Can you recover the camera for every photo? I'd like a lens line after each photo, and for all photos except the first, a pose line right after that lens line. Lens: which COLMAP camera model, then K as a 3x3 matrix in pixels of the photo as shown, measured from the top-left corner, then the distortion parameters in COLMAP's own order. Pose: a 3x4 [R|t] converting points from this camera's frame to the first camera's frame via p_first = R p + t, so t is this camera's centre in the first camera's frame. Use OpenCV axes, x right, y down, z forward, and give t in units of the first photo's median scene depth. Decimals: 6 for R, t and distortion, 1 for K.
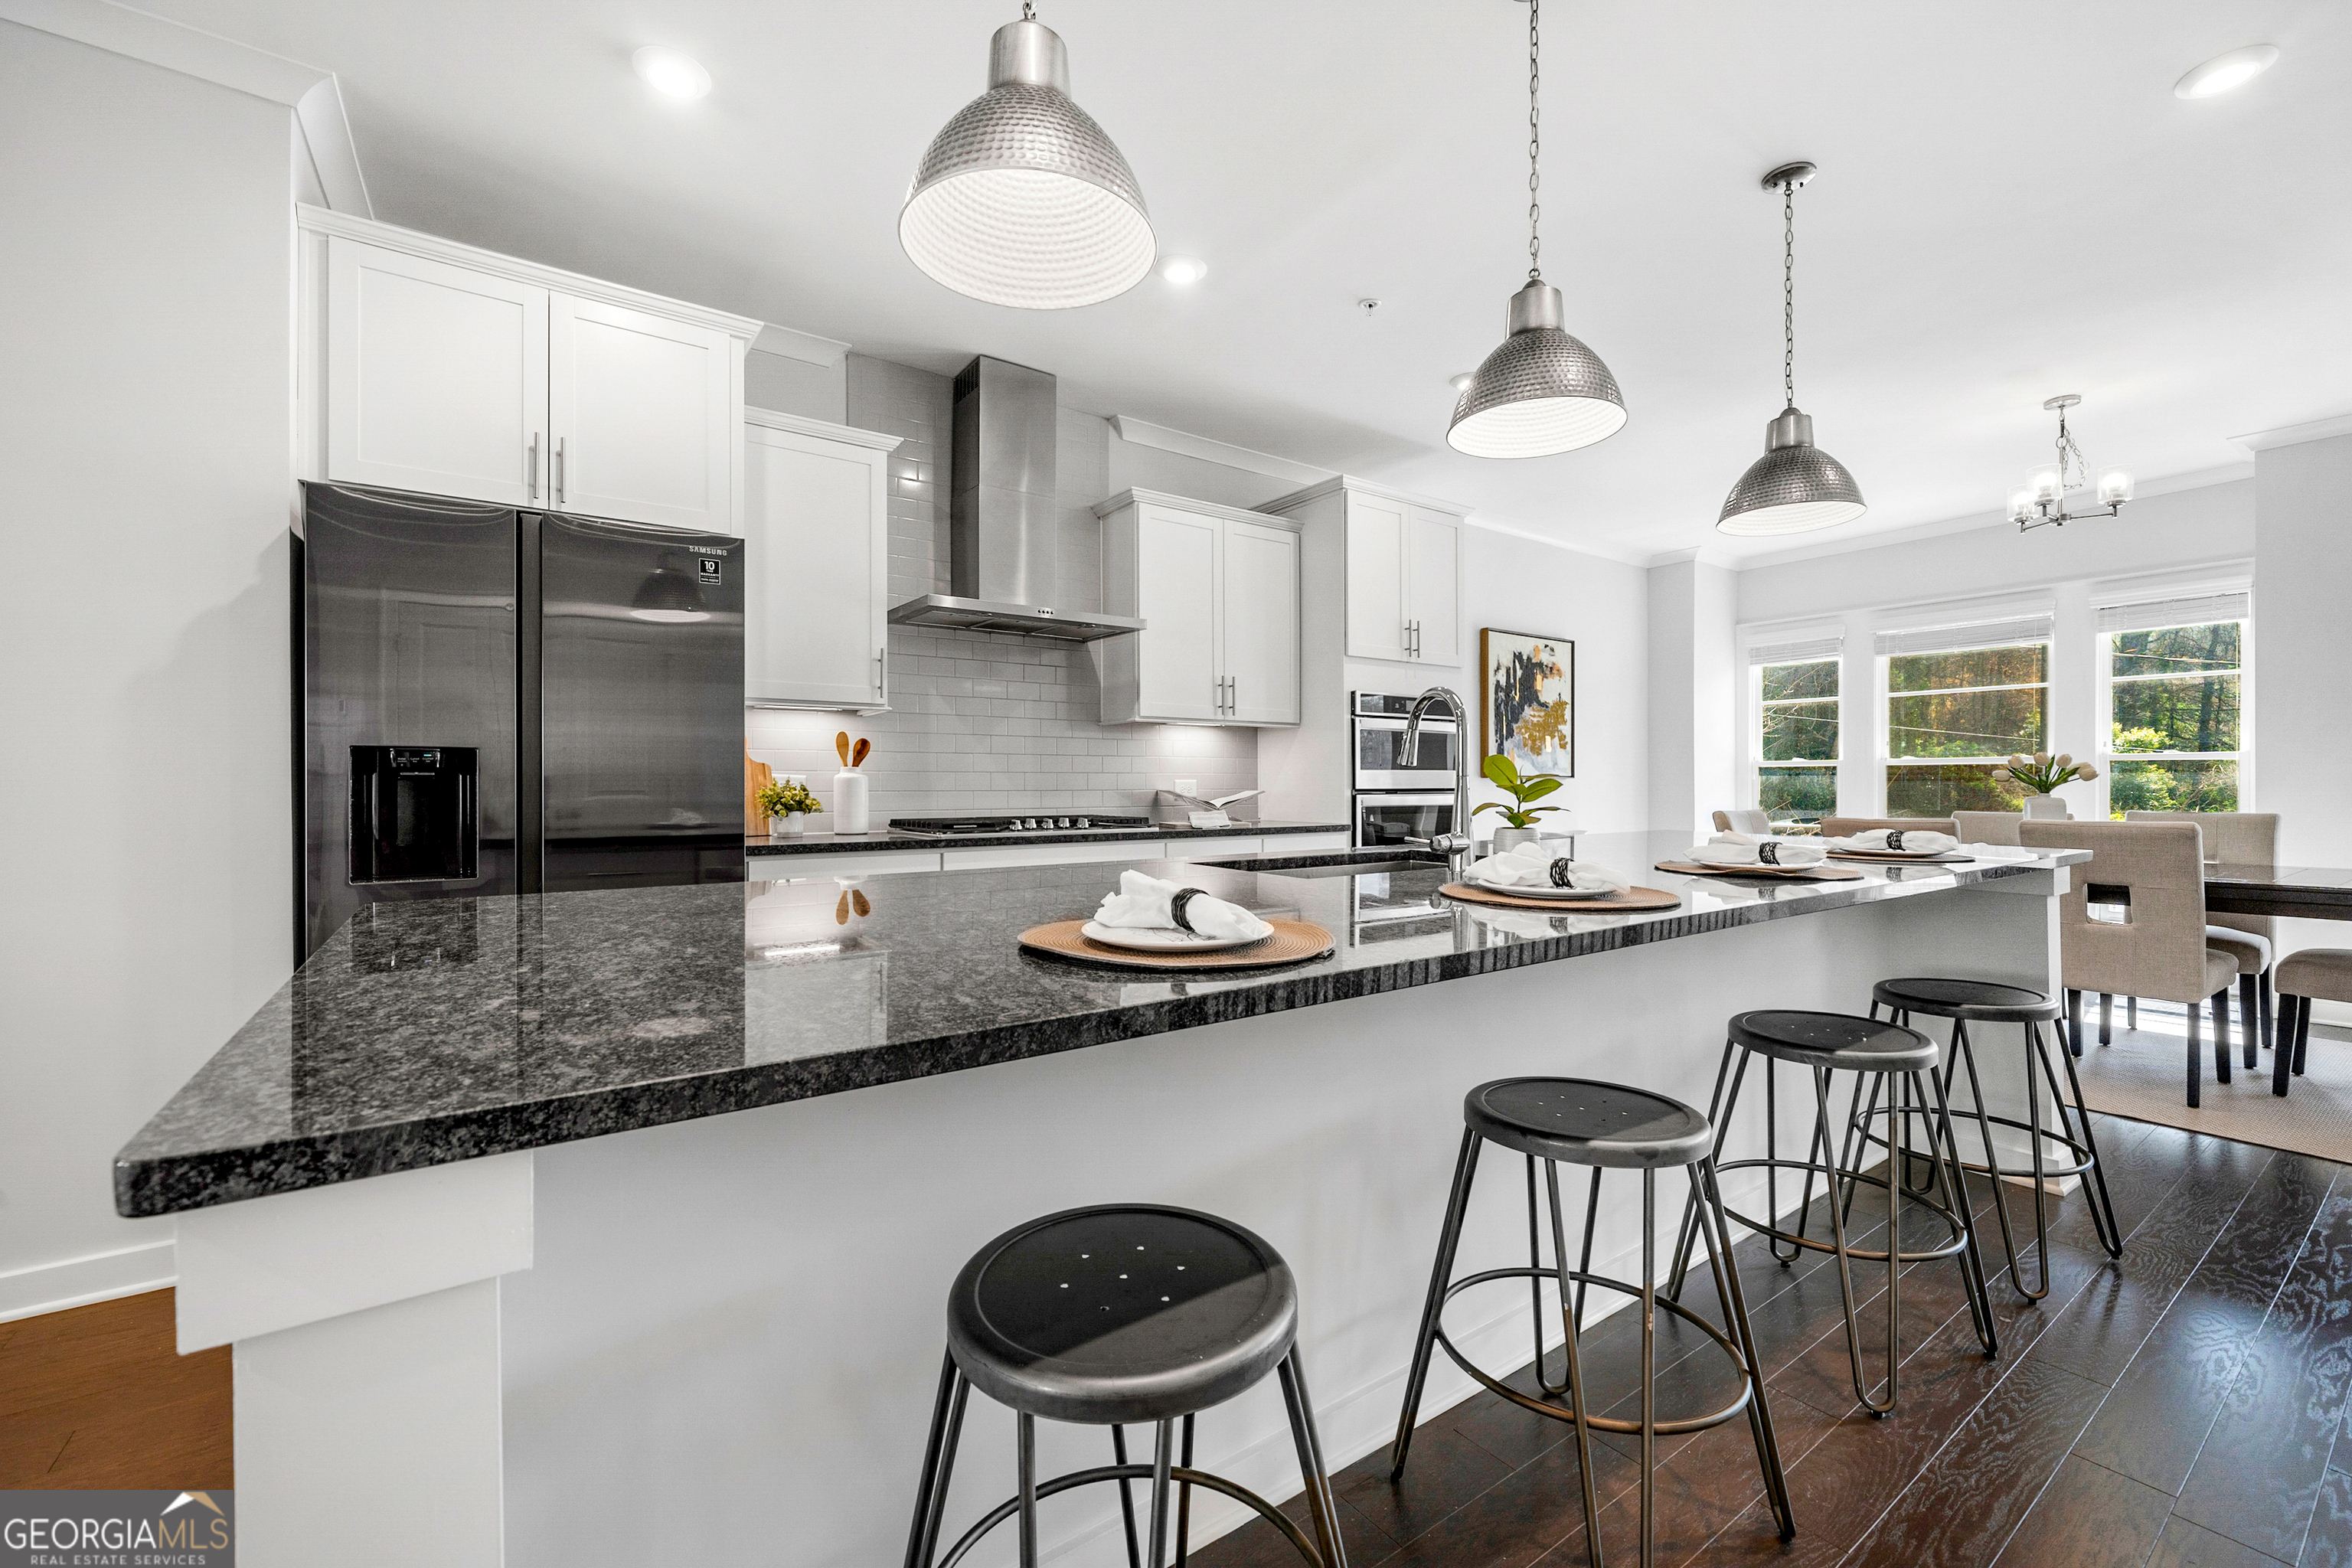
lens RADIAL K [[975.1, 0, 1183.7], [0, 975.1, 790.3], [0, 0, 1]] dist [-0.000341, 0.000249]
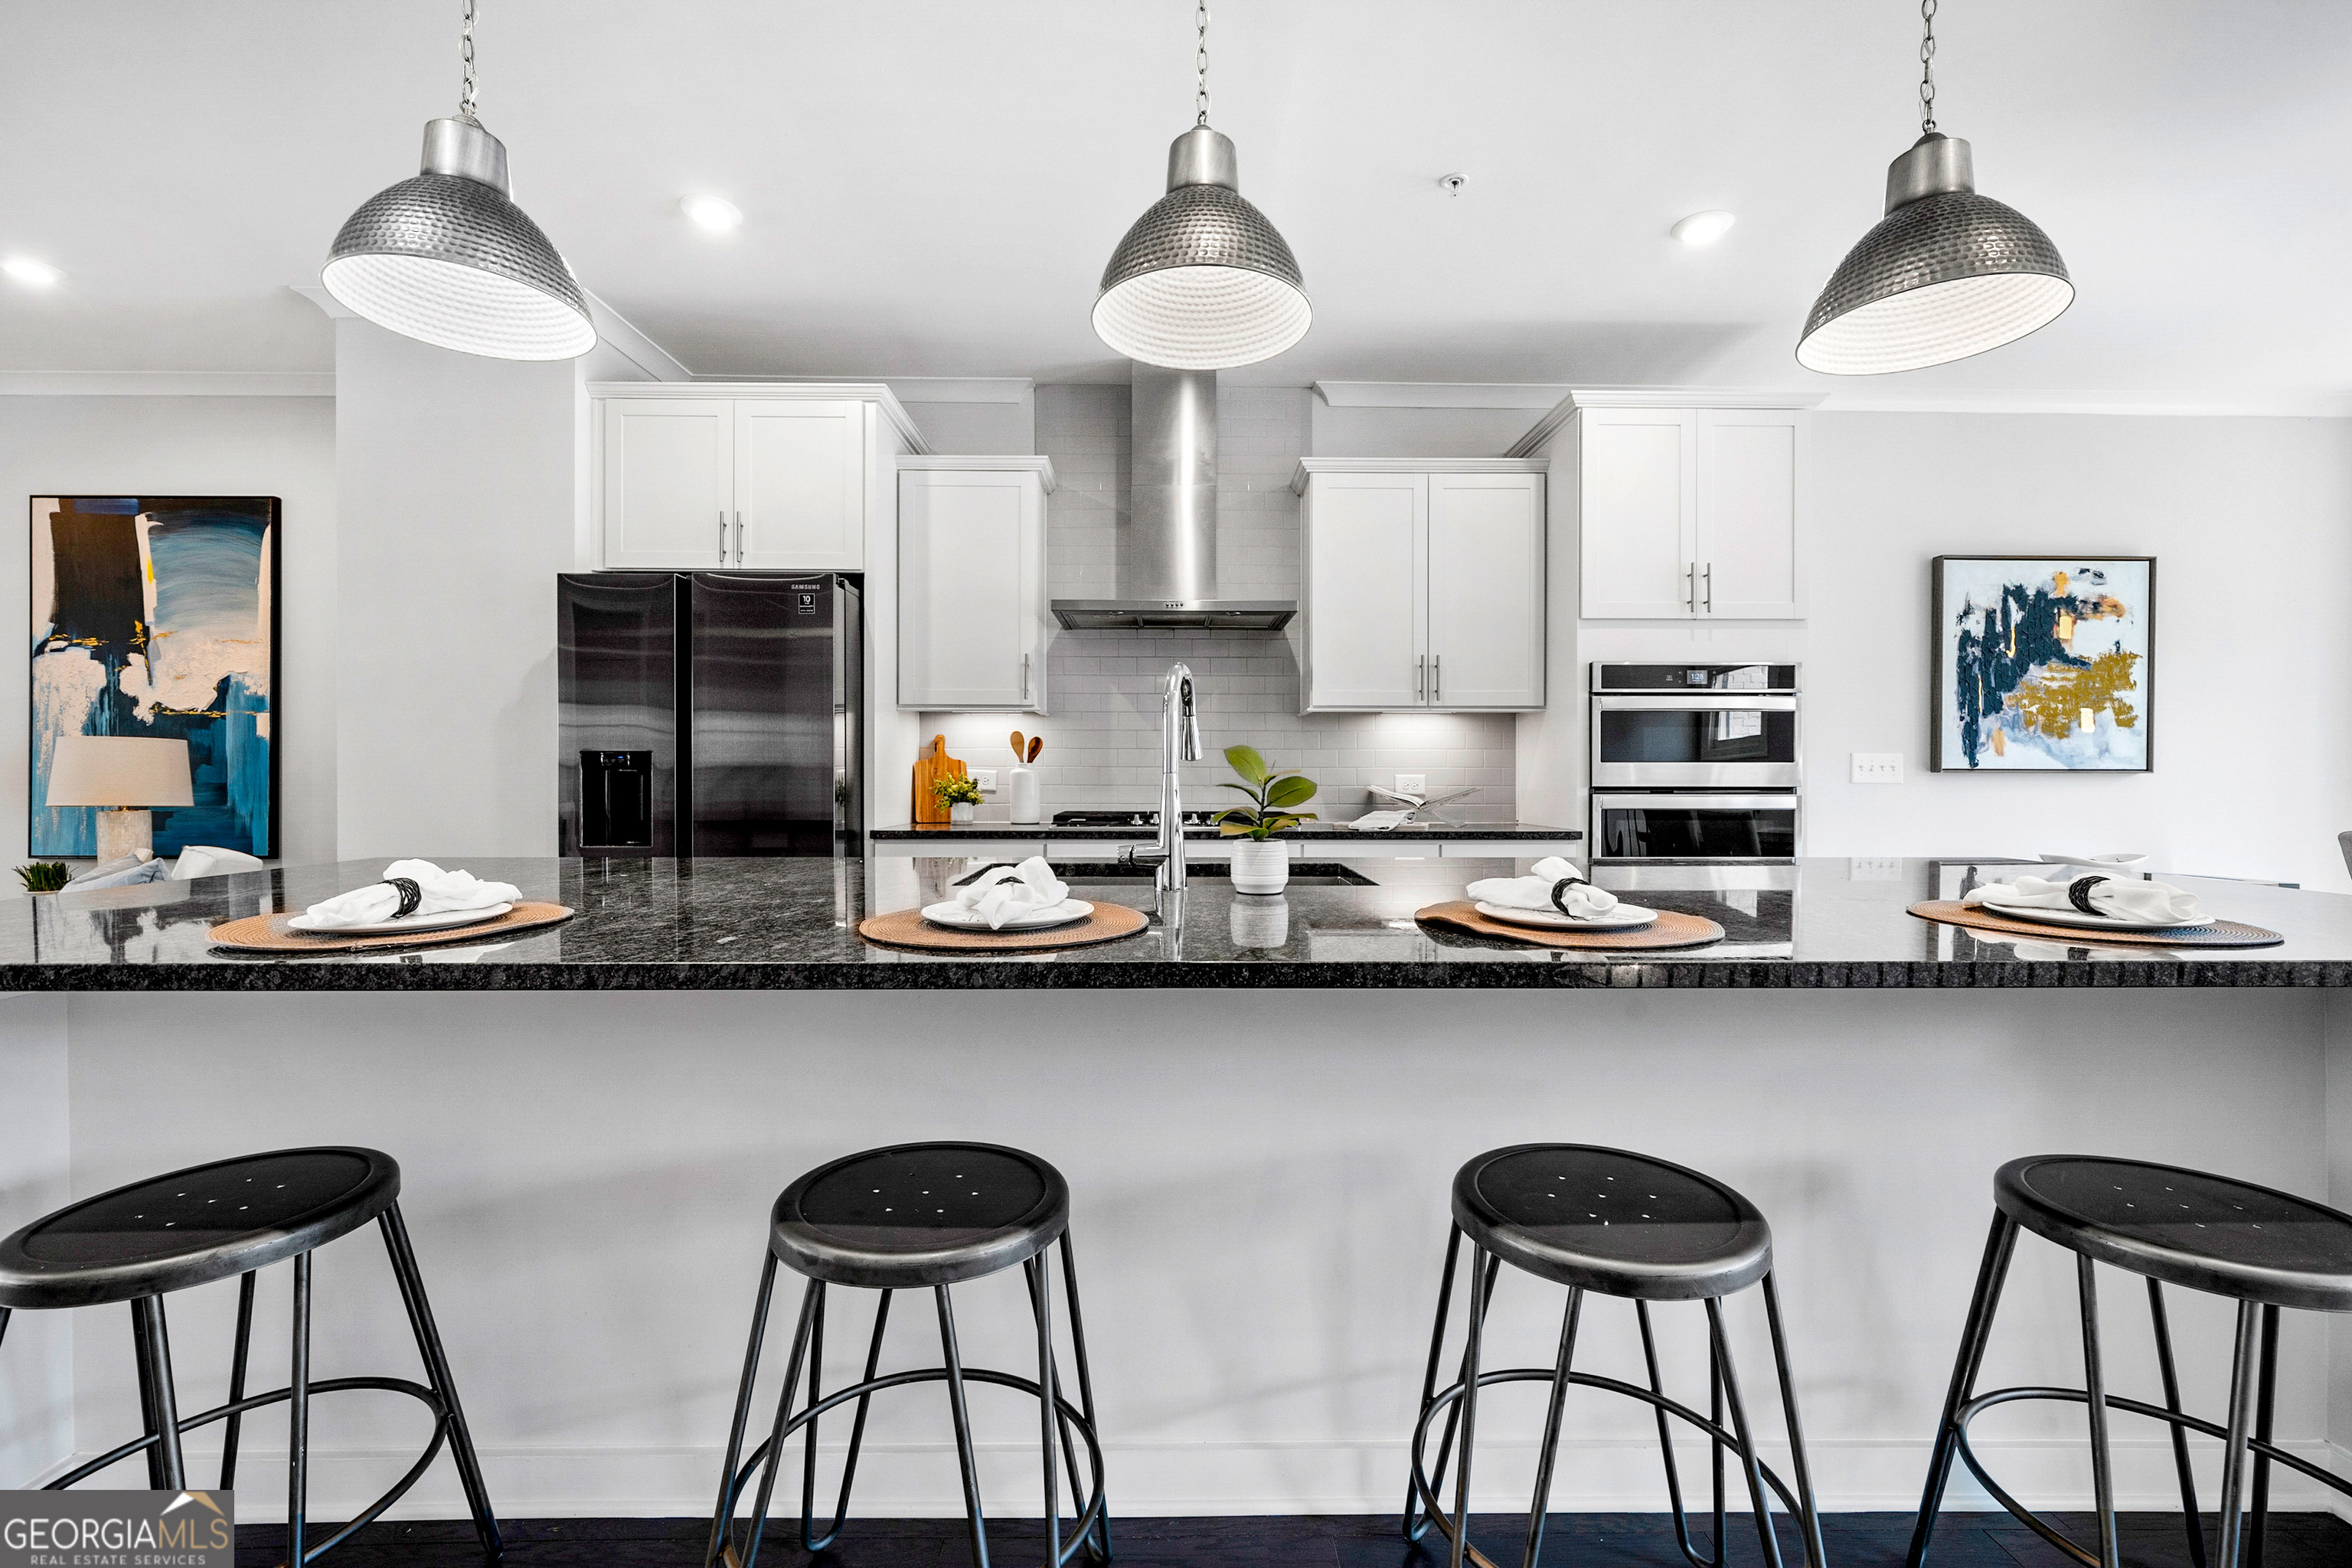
lens RADIAL K [[975.1, 0, 1179.5], [0, 975.1, 787.4], [0, 0, 1]] dist [-0.000341, 0.000249]
pose [[0.820118, 0.008154, -0.572136, 0.327200], [-0.006570, 0.999967, 0.004835, -0.002271], [0.572157, -0.000206, 0.820144, 0.149909]]
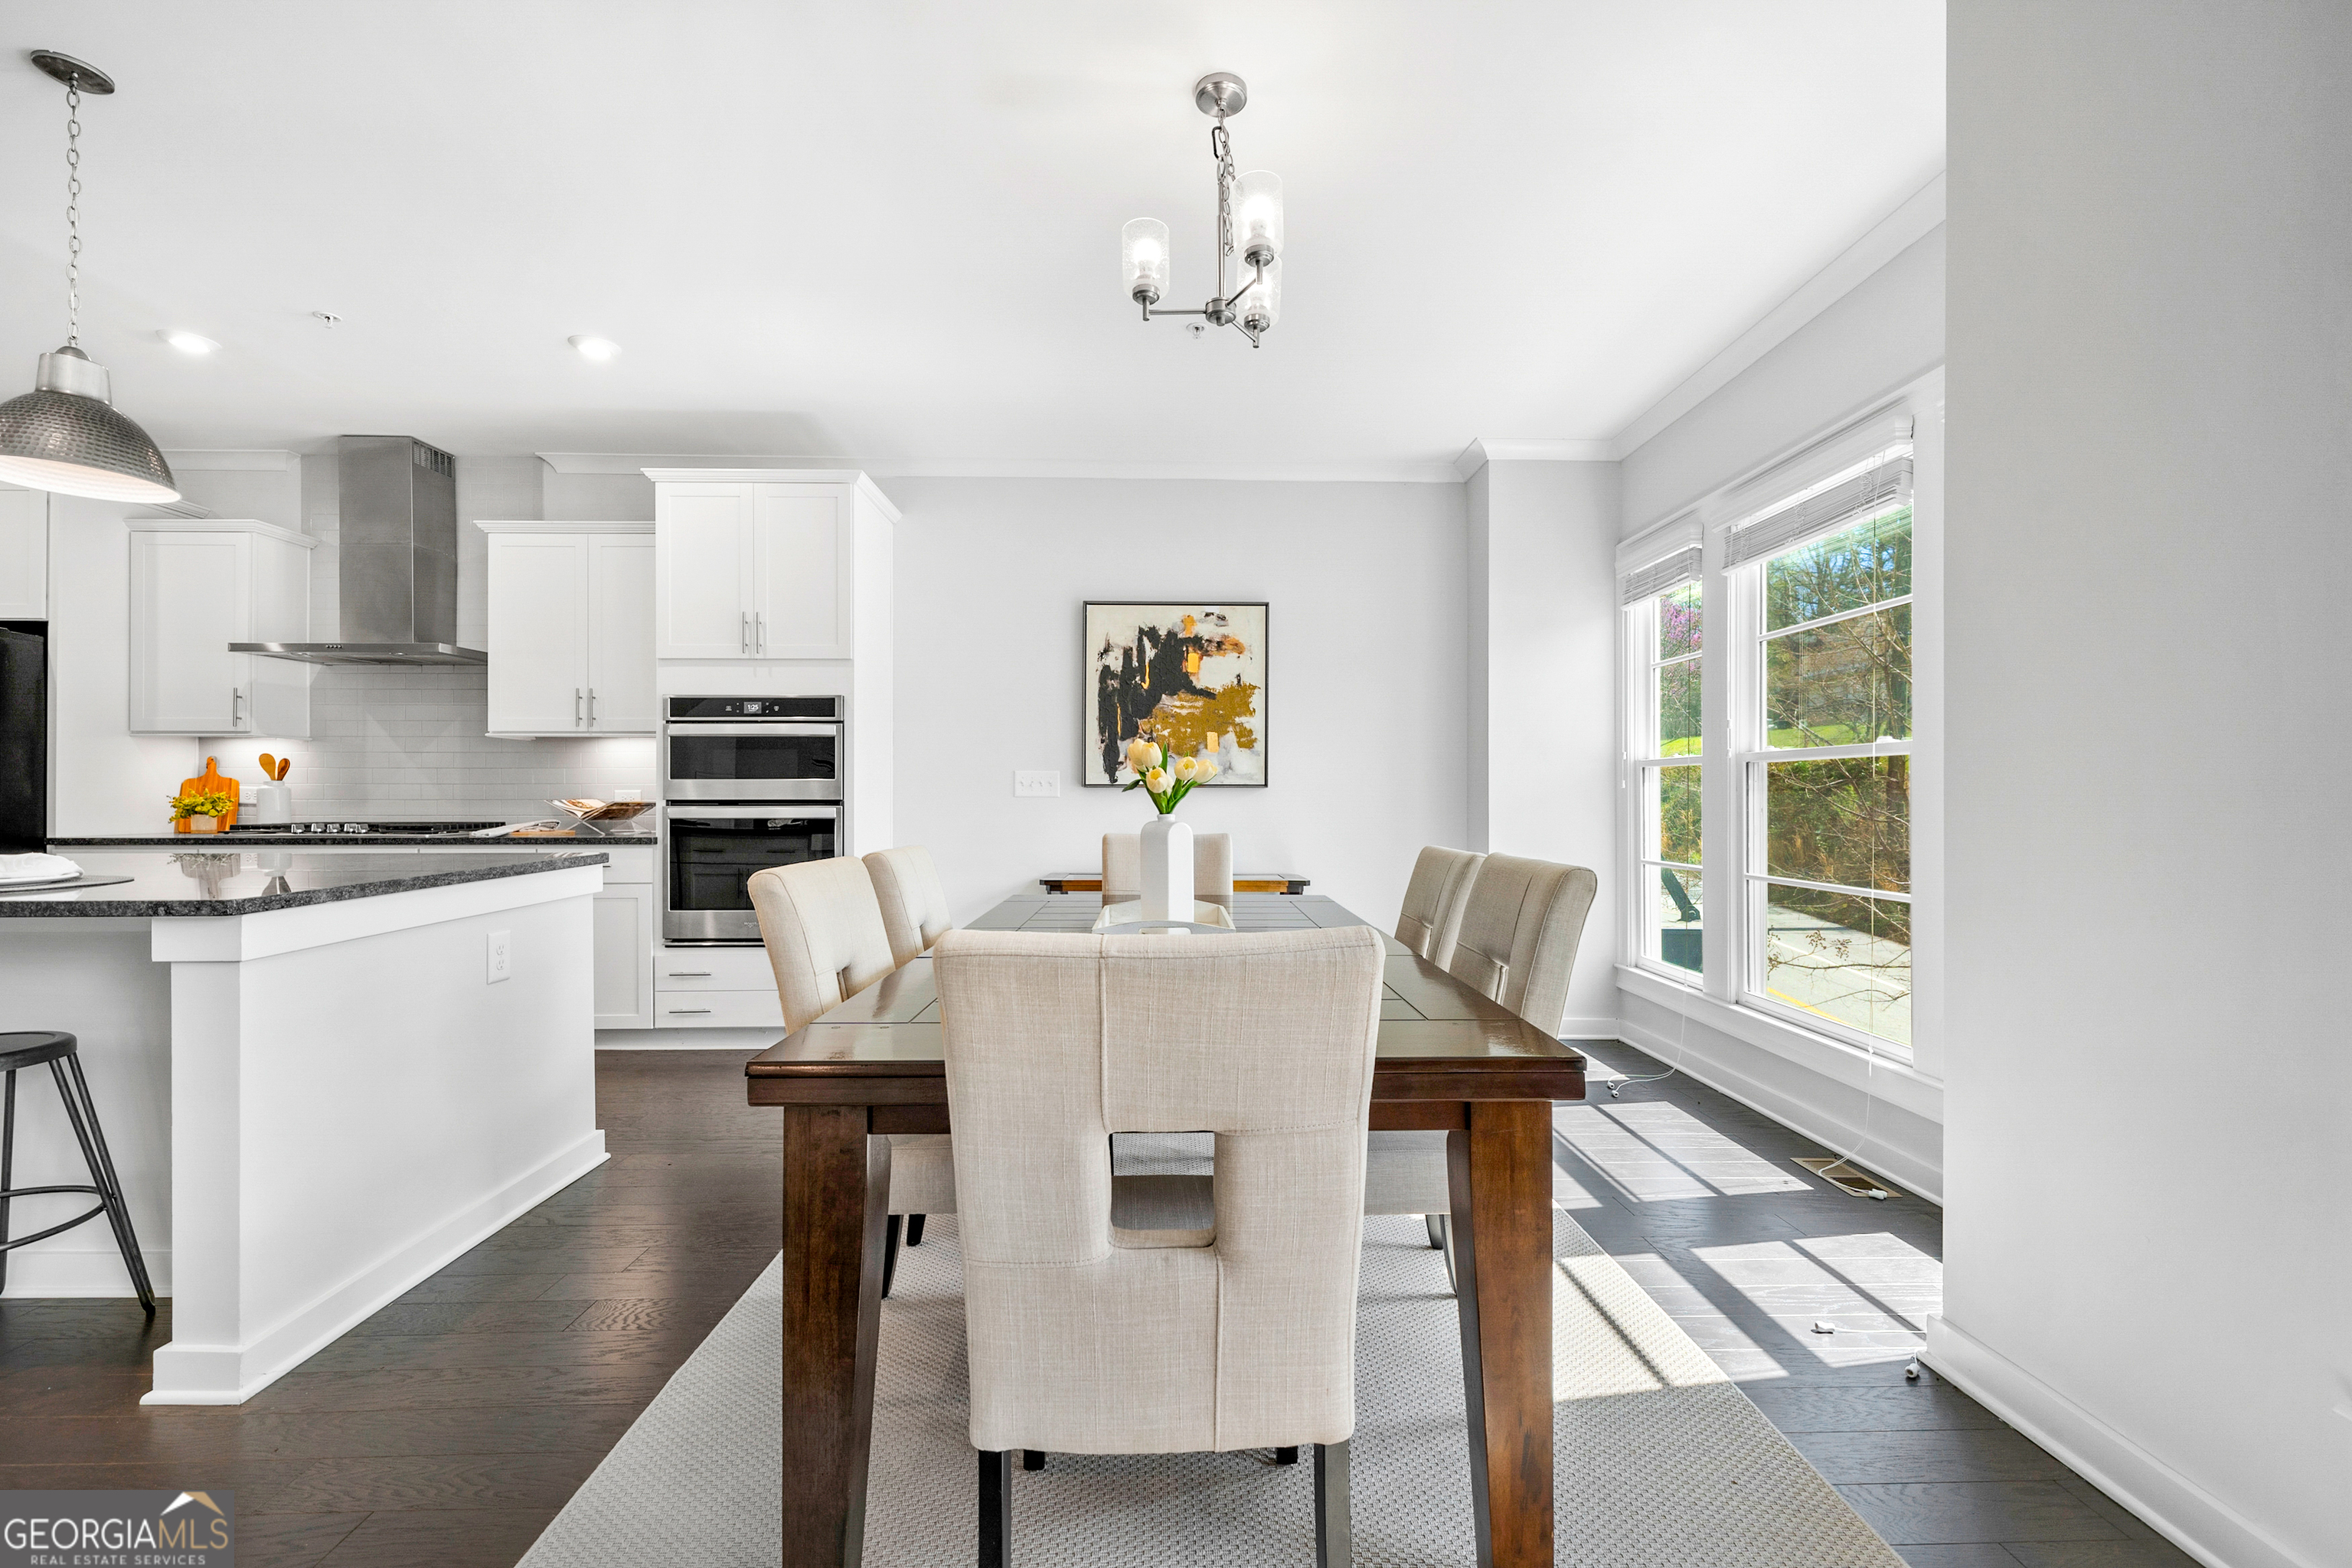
lens RADIAL K [[975.1, 0, 1175.3], [0, 975.1, 796.7], [0, 0, 1]] dist [-0.000341, 0.000249]
pose [[0.824390, 0.002237, -0.566018, 1.027190], [-0.004718, 0.999985, -0.002918, -0.003819], [0.566003, 0.005076, 0.824388, 0.467191]]
